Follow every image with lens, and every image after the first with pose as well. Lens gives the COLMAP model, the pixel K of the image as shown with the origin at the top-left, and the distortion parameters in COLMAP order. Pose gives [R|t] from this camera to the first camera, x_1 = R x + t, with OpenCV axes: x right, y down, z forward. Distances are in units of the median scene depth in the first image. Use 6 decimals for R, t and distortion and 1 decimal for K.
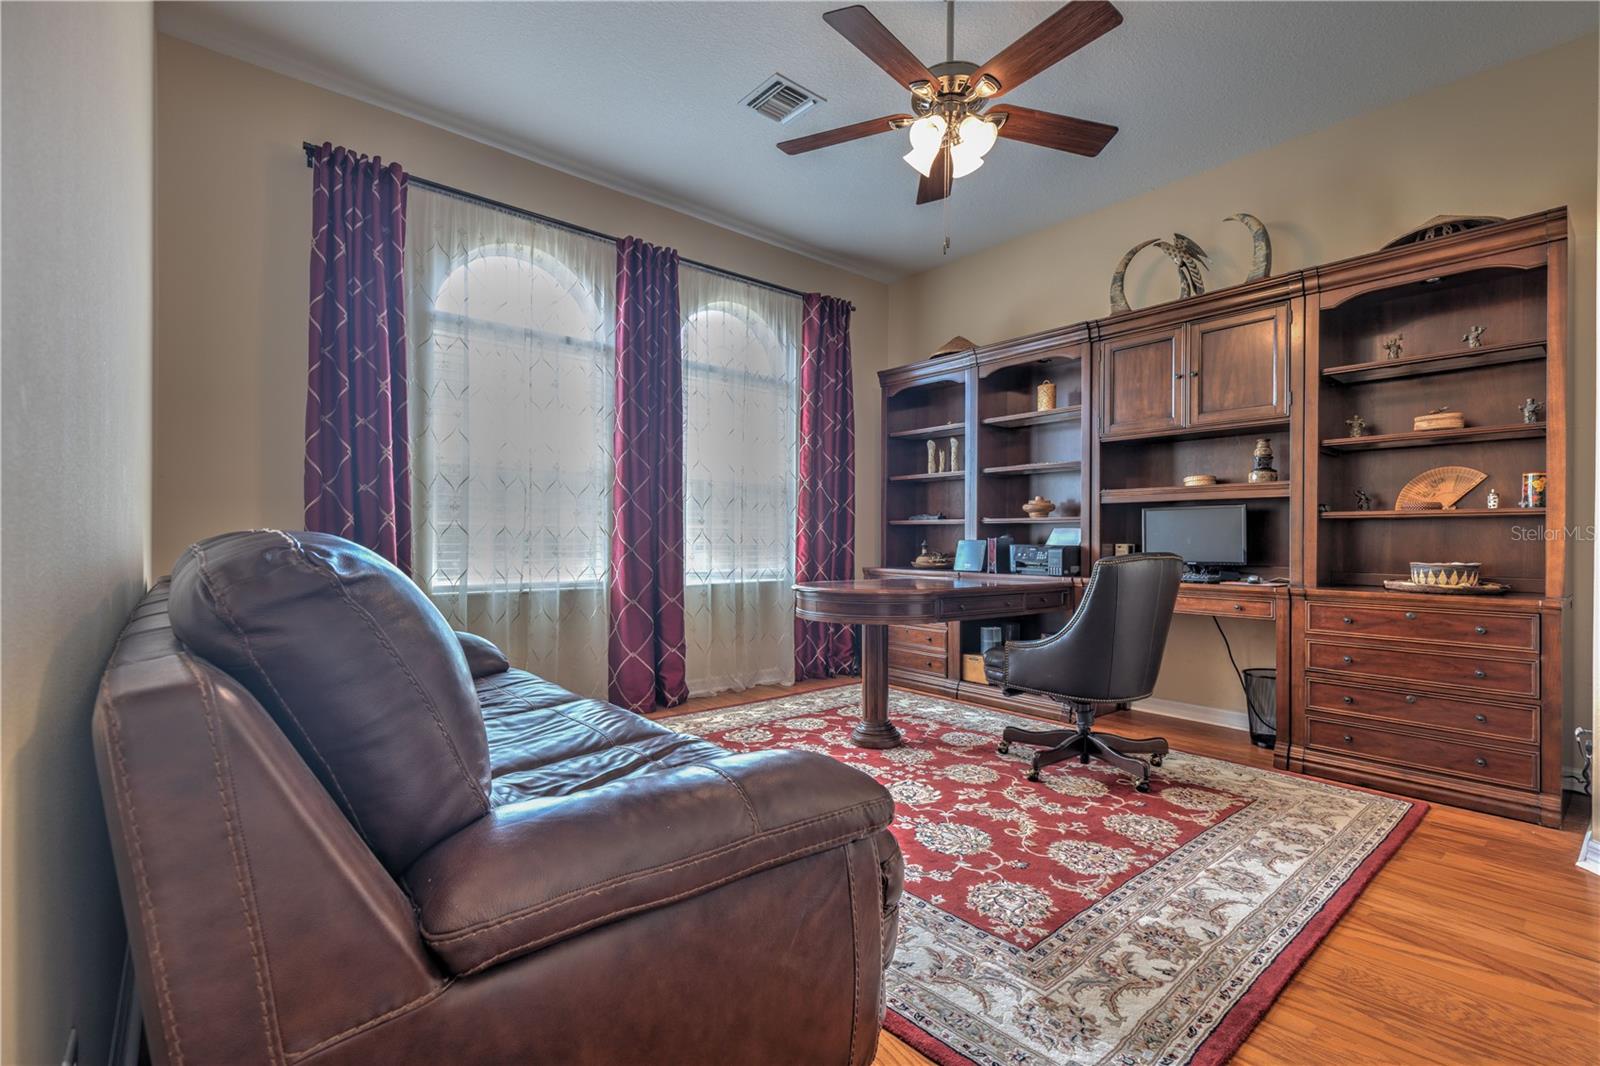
lens RADIAL K [[722.6, 0, 801.9], [0, 722.6, 534.4], [0, 0, 1]] dist [0.005545, 0.000426]
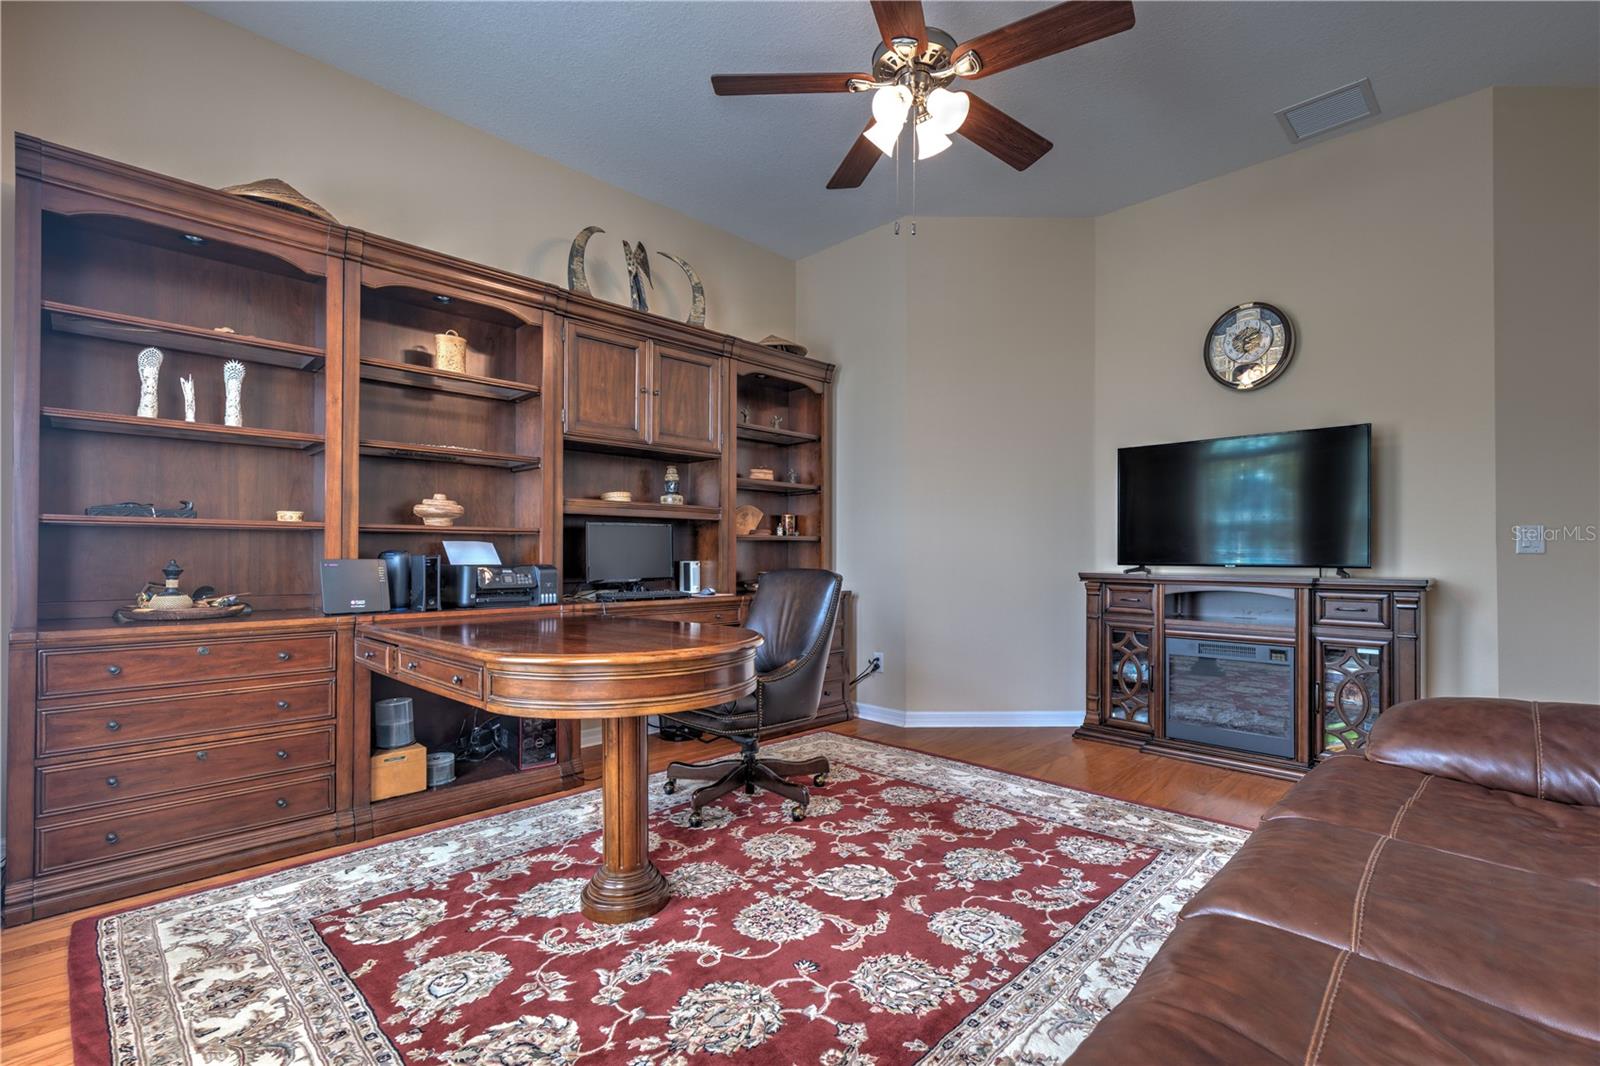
lens RADIAL K [[722.6, 0, 831.3], [0, 722.6, 556.1], [0, 0, 1]] dist [0.005545, 0.000426]
pose [[-0.114162, -0.005707, 0.993446, -0.635187], [-0.006981, 0.999963, 0.004942, -0.000937], [-0.993438, -0.006371, -0.114198, 1.130873]]
